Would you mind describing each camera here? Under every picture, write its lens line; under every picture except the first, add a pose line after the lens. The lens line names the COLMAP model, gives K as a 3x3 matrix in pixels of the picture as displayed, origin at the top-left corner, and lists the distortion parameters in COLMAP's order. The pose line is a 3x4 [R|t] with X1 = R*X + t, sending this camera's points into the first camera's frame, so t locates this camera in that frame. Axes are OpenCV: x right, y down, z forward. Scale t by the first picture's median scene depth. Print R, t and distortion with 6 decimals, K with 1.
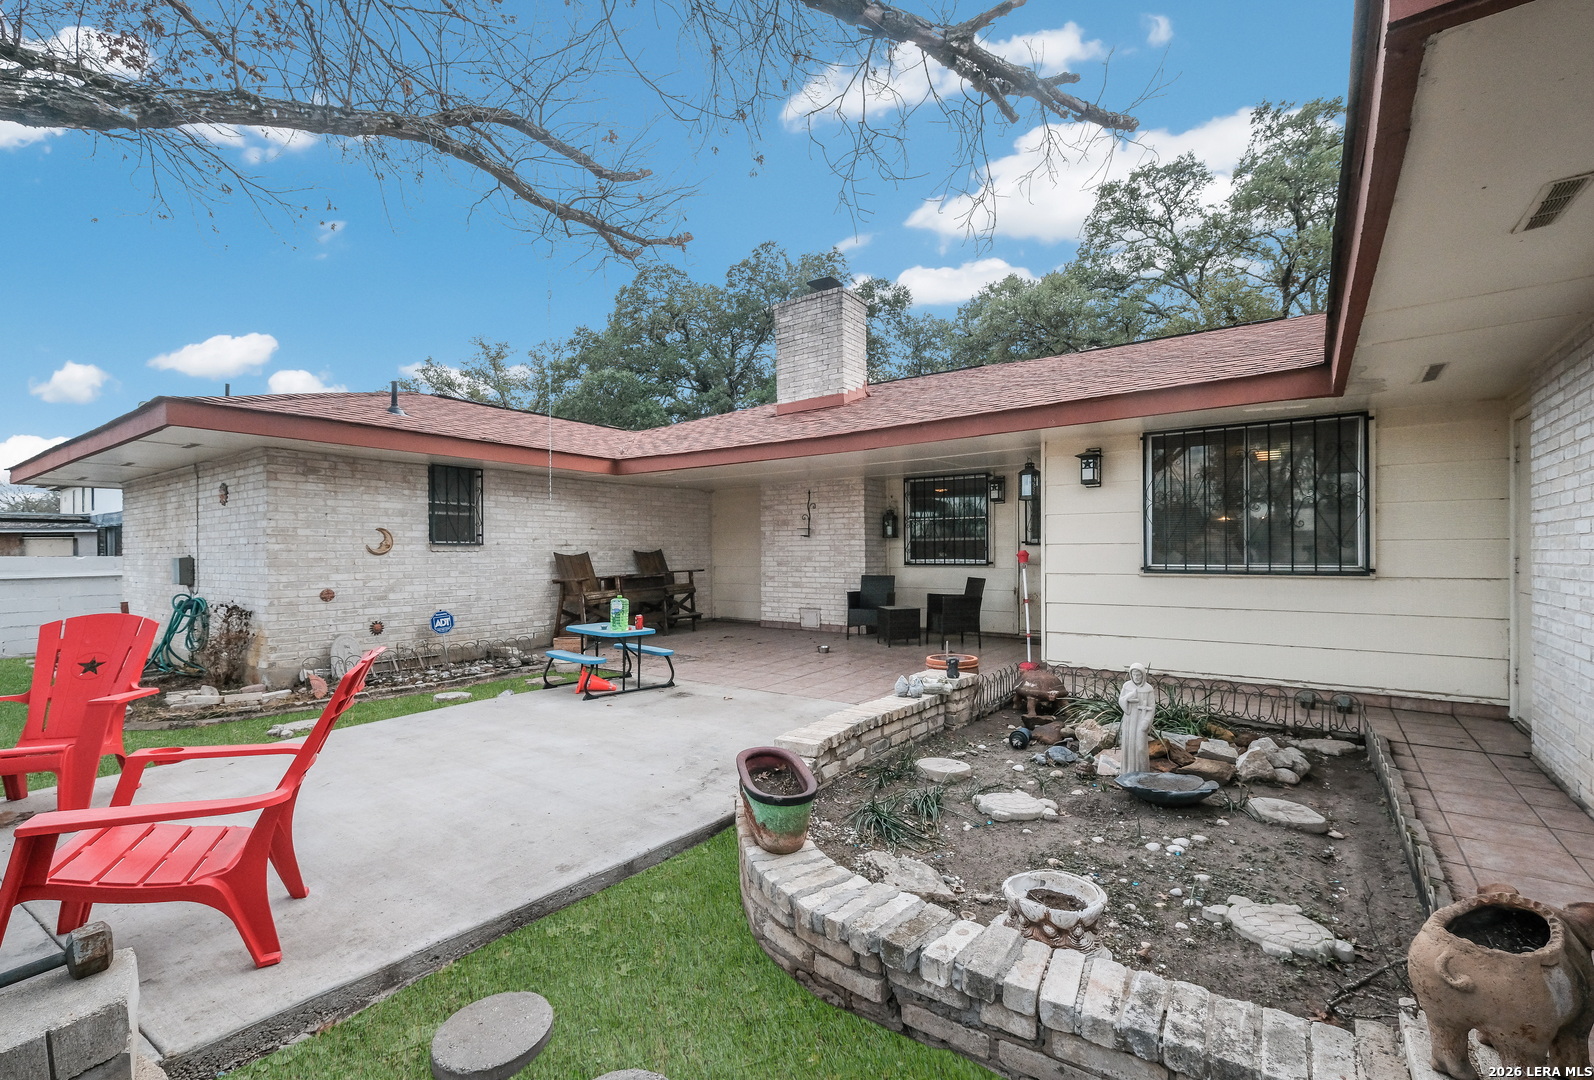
lens RADIAL K [[707.8, 0, 801.7], [0, 707.8, 548.4], [0, 0, 1]] dist [-0.000171, -0.000015]
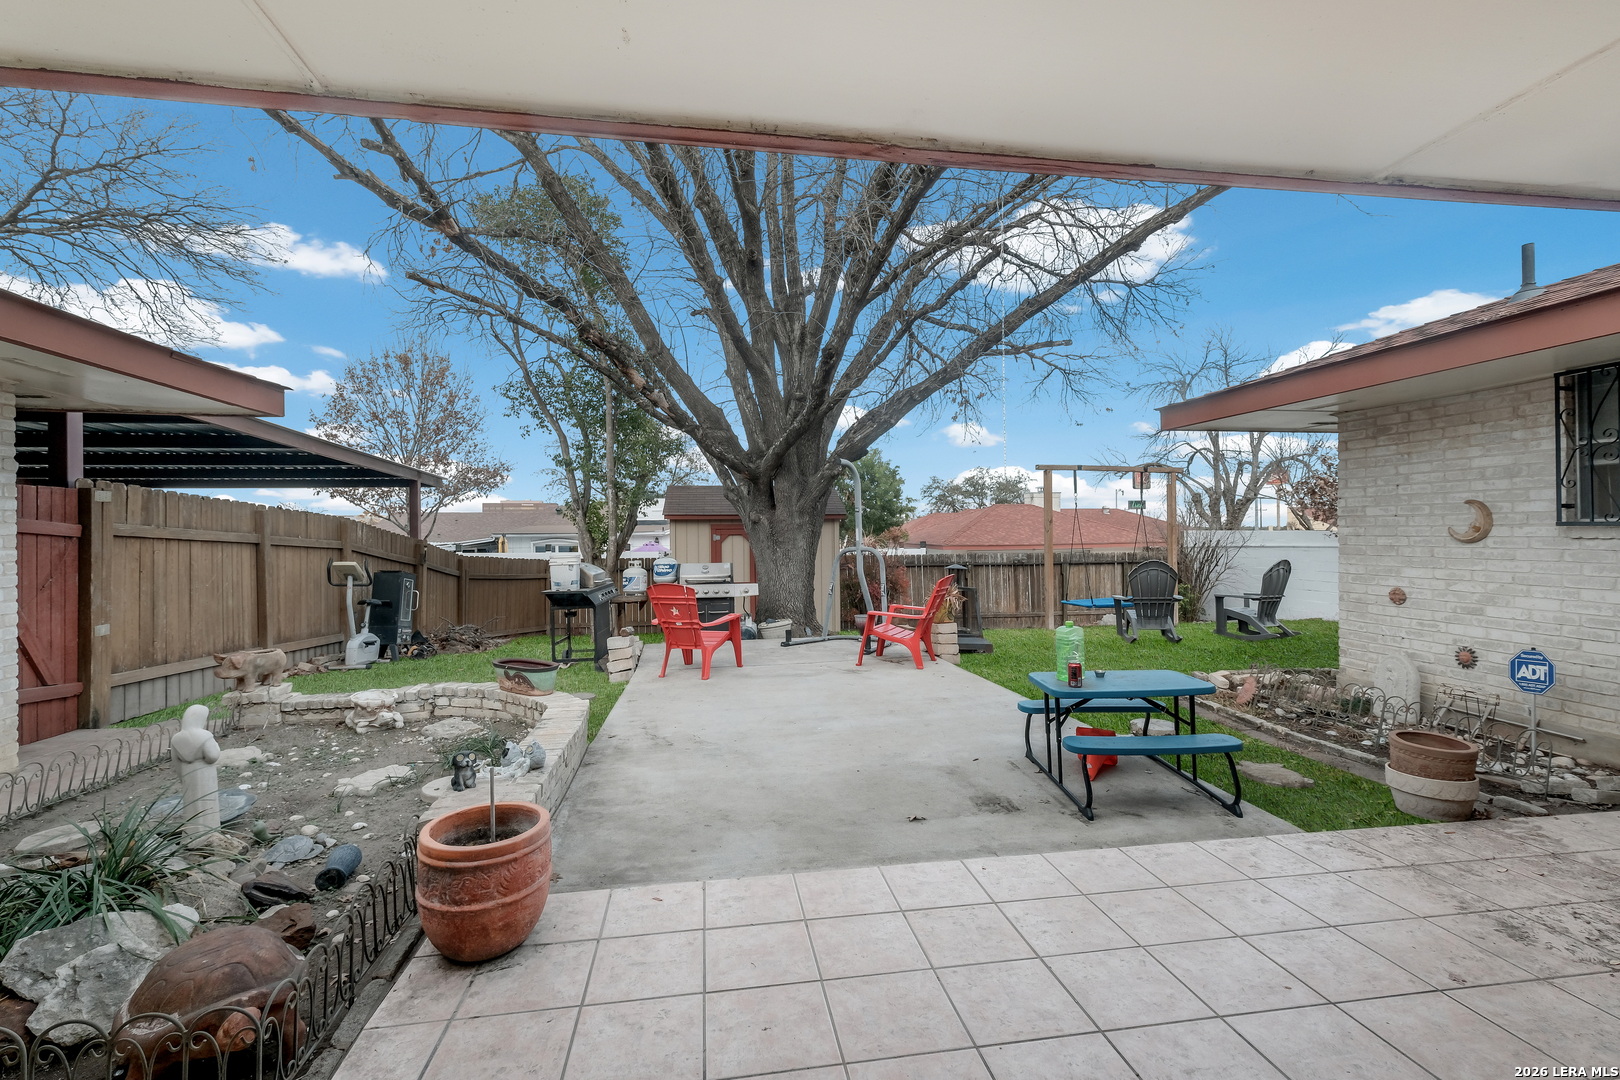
lens RADIAL K [[701.0, 0, 809.6], [0, 701.0, 535.0], [0, 0, 1]] dist [0.004945, 0.000228]
pose [[-0.718139, 0.018114, -0.695664, 0.264702], [0.019829, 0.999788, 0.005563, -0.013002], [0.695617, -0.009799, -0.718346, 1.054424]]
